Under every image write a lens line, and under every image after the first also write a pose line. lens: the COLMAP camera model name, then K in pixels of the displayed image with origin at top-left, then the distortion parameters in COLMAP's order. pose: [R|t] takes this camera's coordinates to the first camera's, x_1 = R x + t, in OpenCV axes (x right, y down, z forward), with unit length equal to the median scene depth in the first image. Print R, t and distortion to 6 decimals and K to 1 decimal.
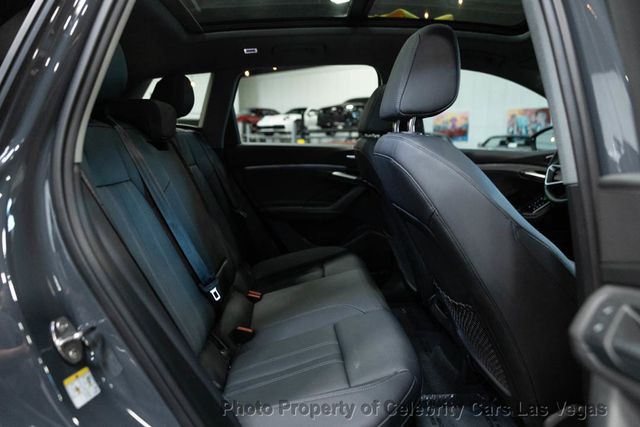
lens RADIAL K [[444.2, 0, 320.0], [0, 444.2, 213.5], [0, 0, 1]] dist [0.010211, 0.004104]
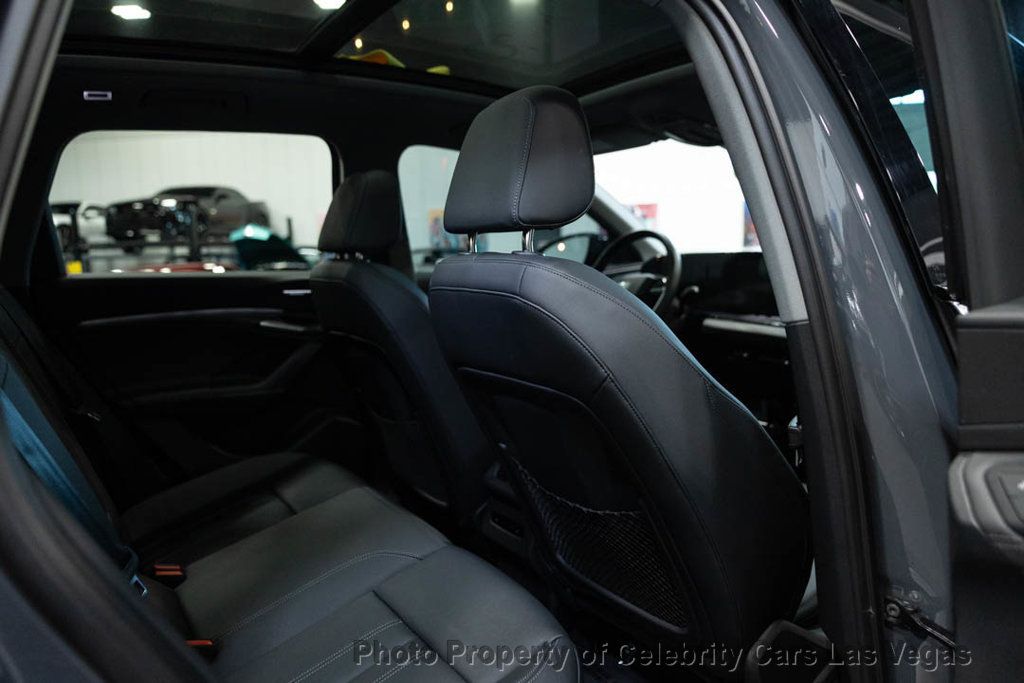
lens RADIAL K [[723.1, 0, 512.0], [0, 723.1, 341.5], [0, 0, 1]] dist [-0.004421, -0.001051]
pose [[0.874091, -0.074401, 0.480030, -0.133581], [0.097657, 0.994940, -0.023616, -0.015484], [-0.475844, 0.067521, 0.876934, 0.053944]]
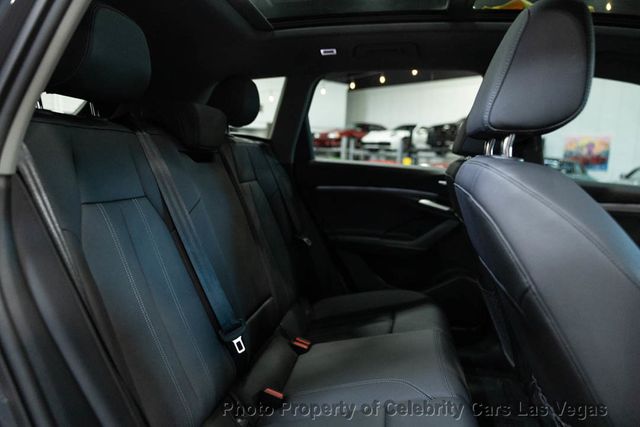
lens RADIAL K [[472.6, 0, 320.0], [0, 472.6, 213.5], [0, 0, 1]] dist [0.012227, 0.006433]
pose [[0.973238, 0.079419, -0.215637, 0.039951], [-0.089032, 0.995406, -0.035223, -0.020740], [0.211849, 0.053479, 0.975838, 0.108148]]
